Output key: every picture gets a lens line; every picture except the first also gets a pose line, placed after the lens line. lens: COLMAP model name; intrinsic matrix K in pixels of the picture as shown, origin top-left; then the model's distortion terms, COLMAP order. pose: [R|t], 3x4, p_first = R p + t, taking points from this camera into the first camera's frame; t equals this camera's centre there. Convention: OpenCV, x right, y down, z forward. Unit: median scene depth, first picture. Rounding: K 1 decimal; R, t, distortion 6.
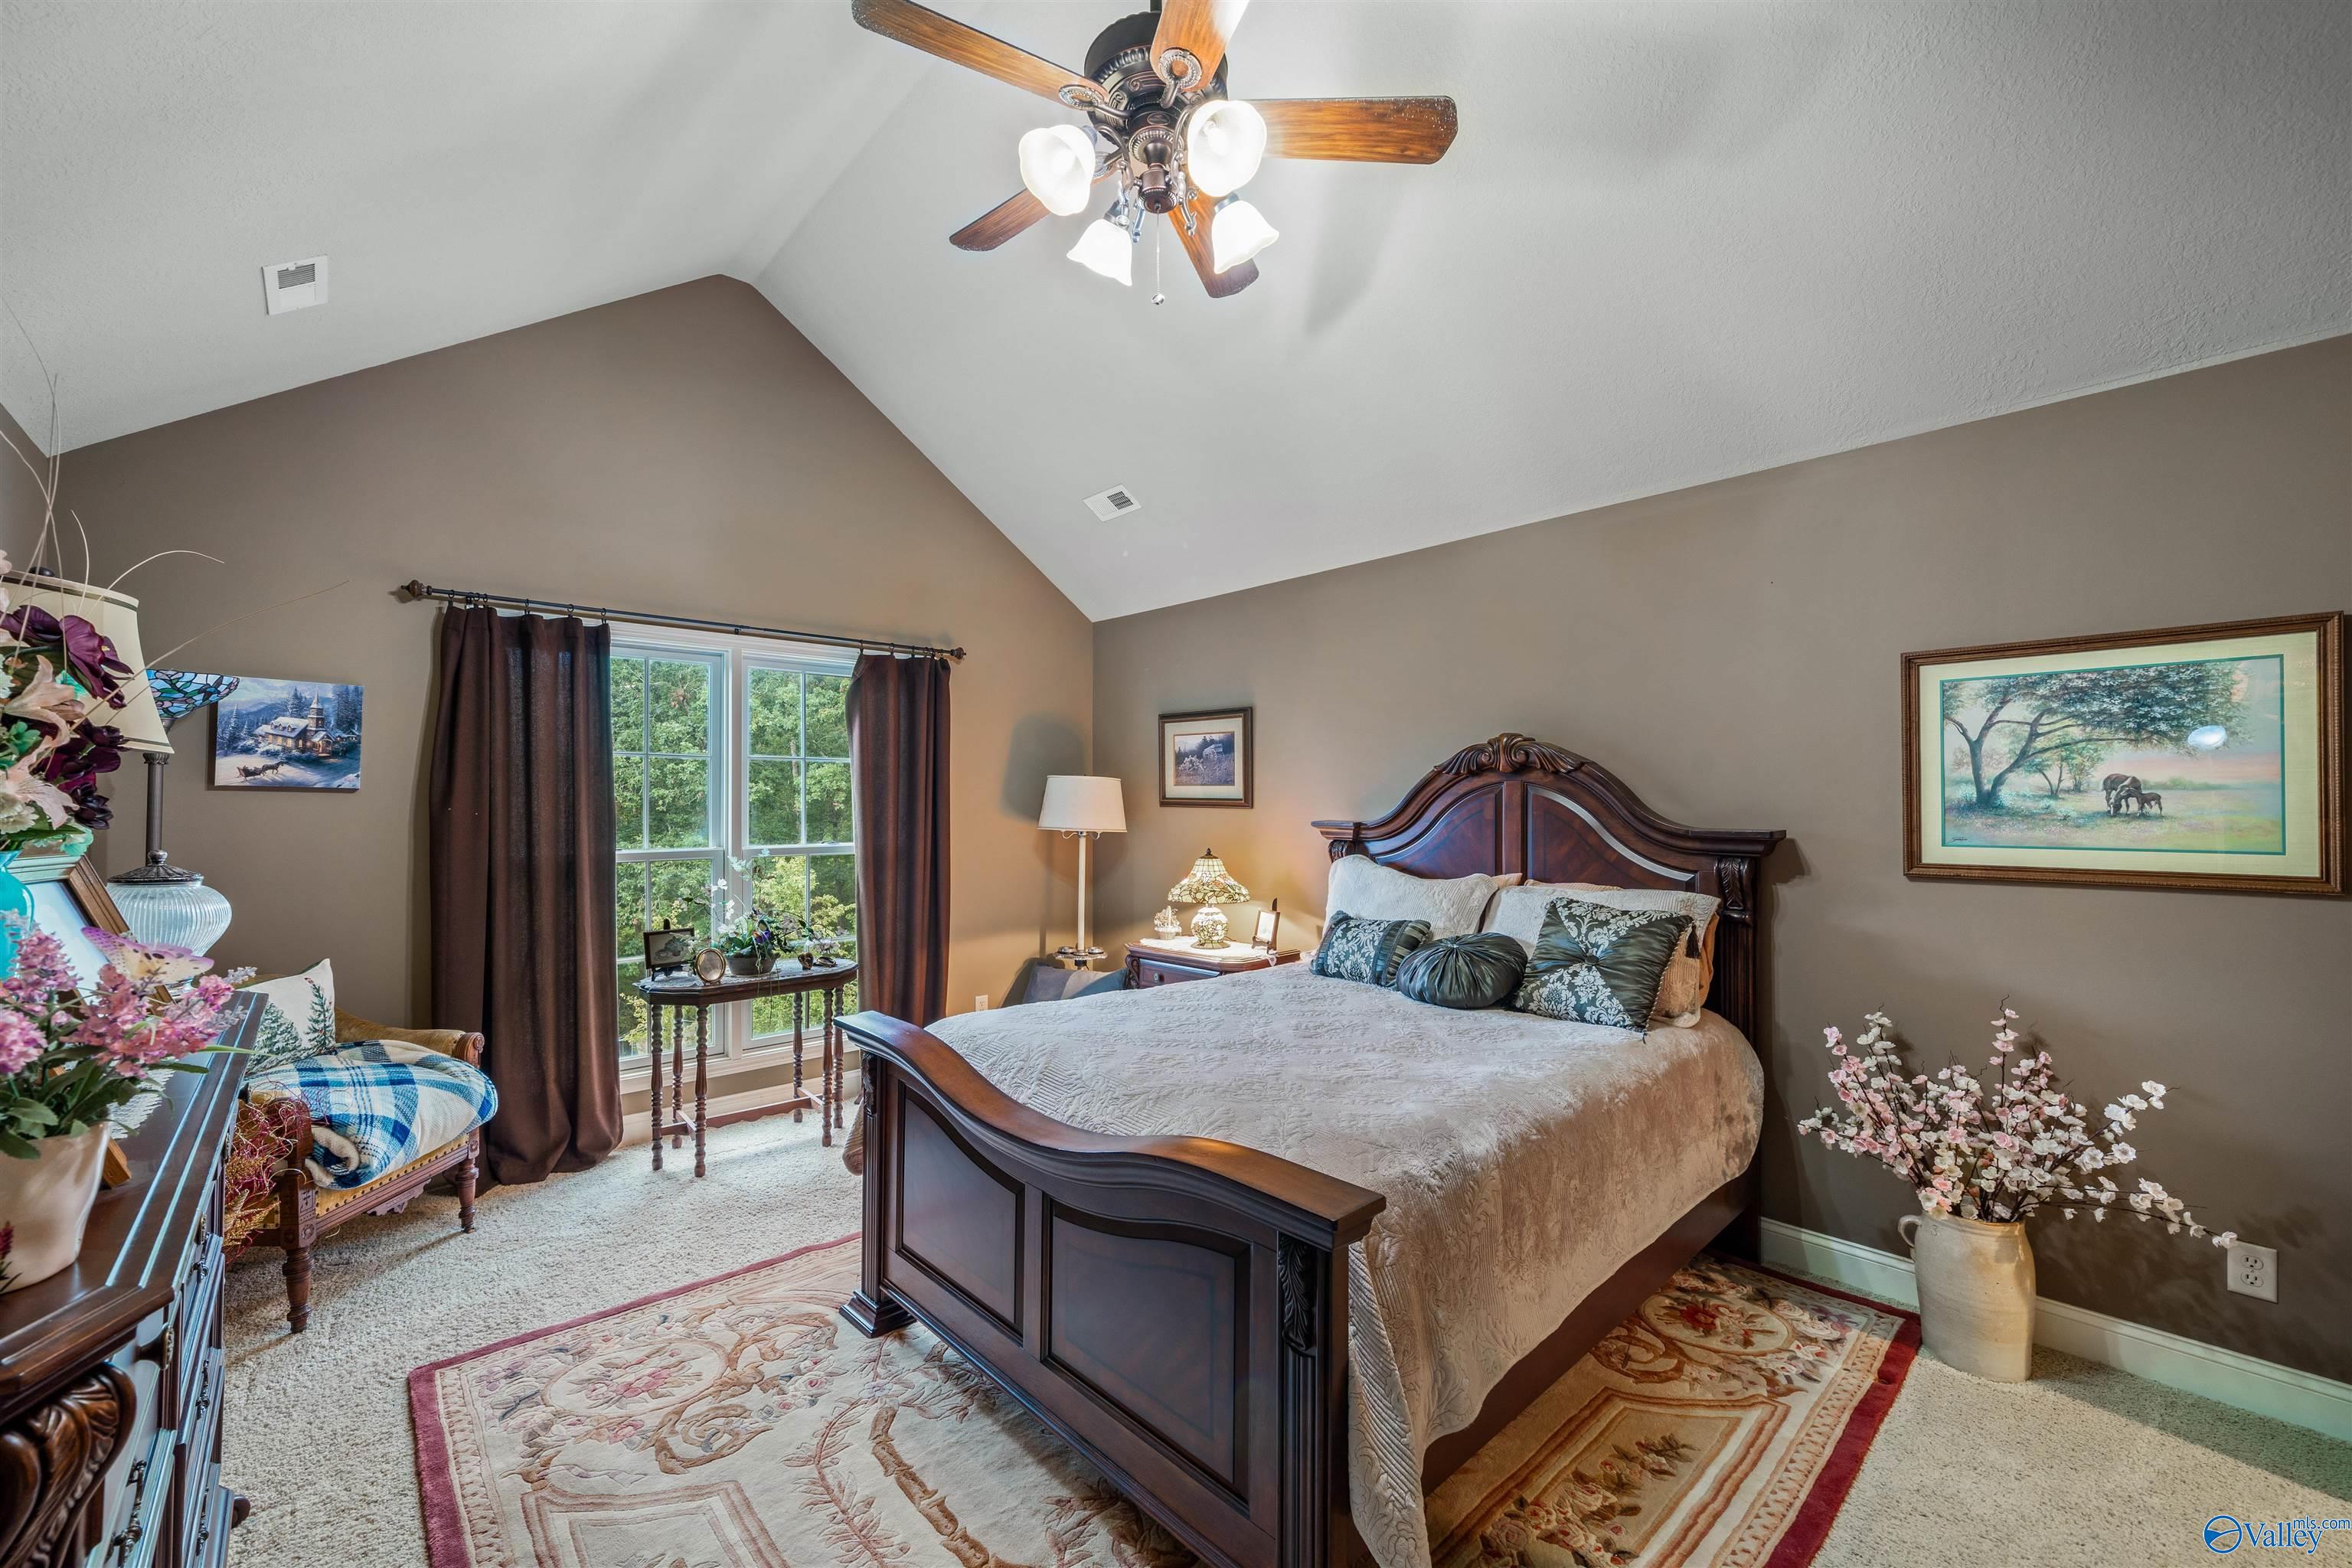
lens RADIAL K [[946.5, 0, 1167.4], [0, 946.5, 791.2], [0, 0, 1]] dist [-0.003285, 0.000115]
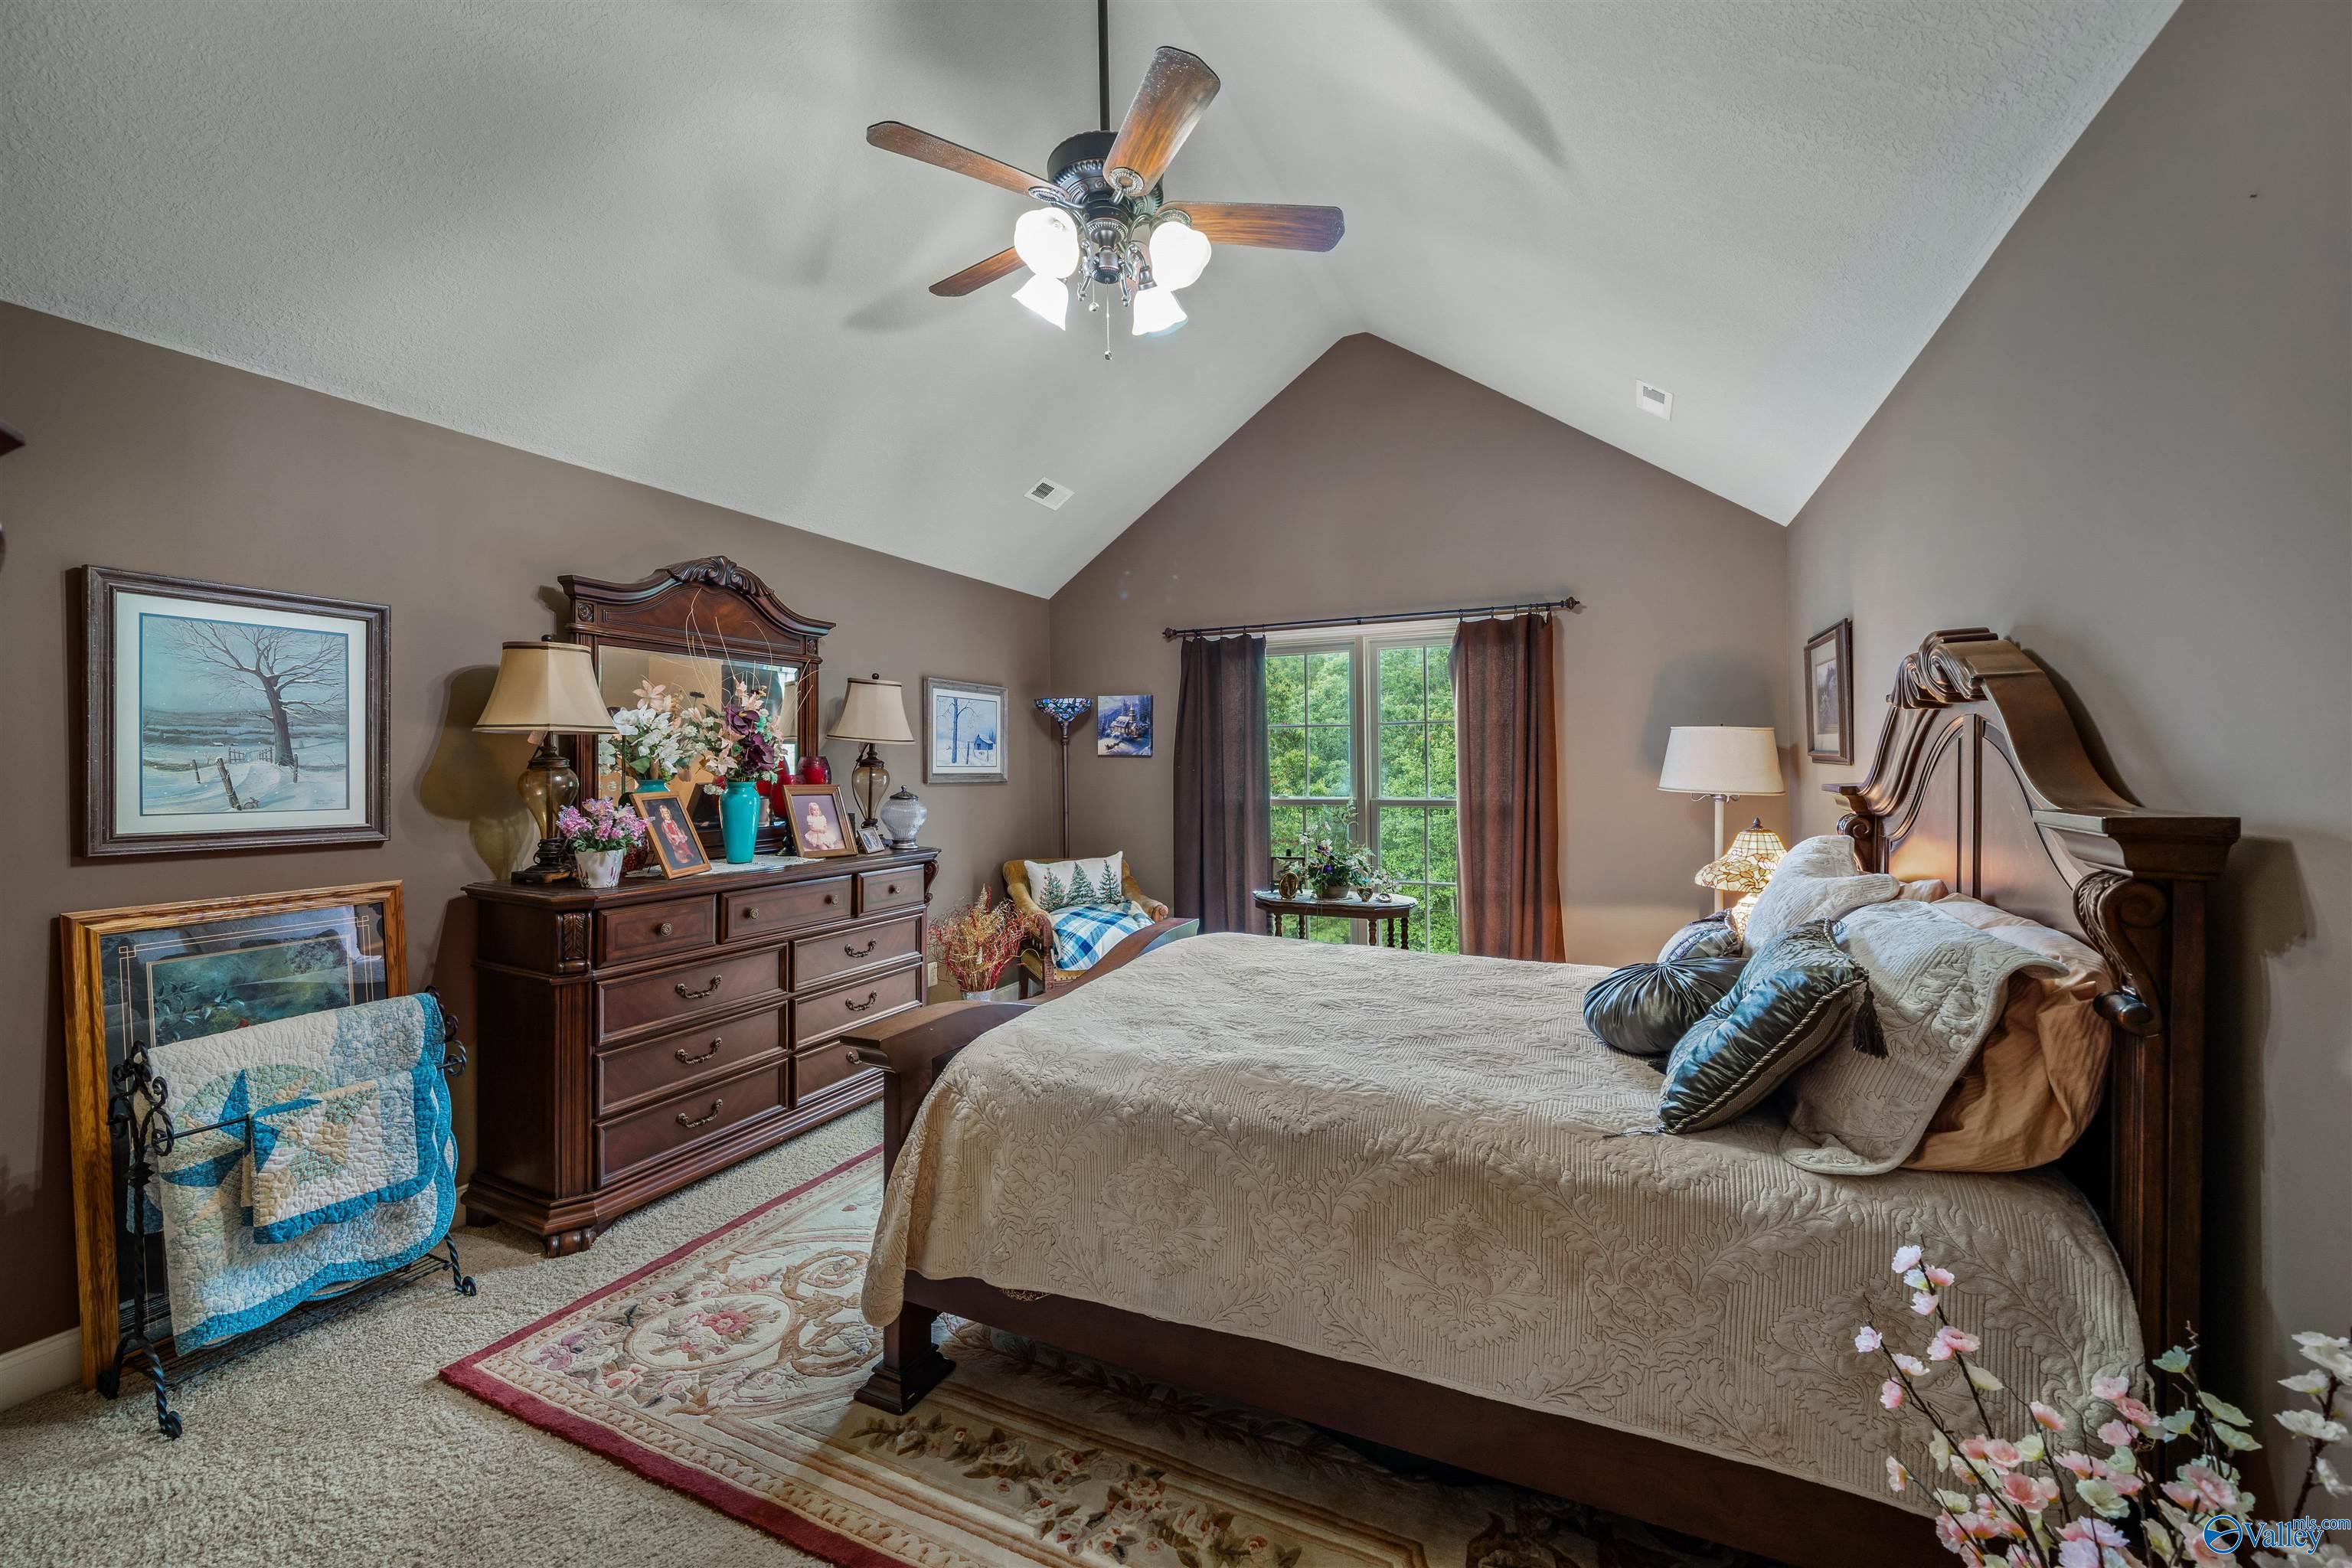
lens RADIAL K [[942.5, 0, 1173.5], [0, 942.5, 773.7], [0, 0, 1]] dist [-0.001225, 0.000016]
pose [[0.387375, 0.005847, -0.921904, 0.741582], [0.020524, 0.999677, 0.014965, 0.006053], [0.921694, -0.024718, 0.387130, 0.379484]]
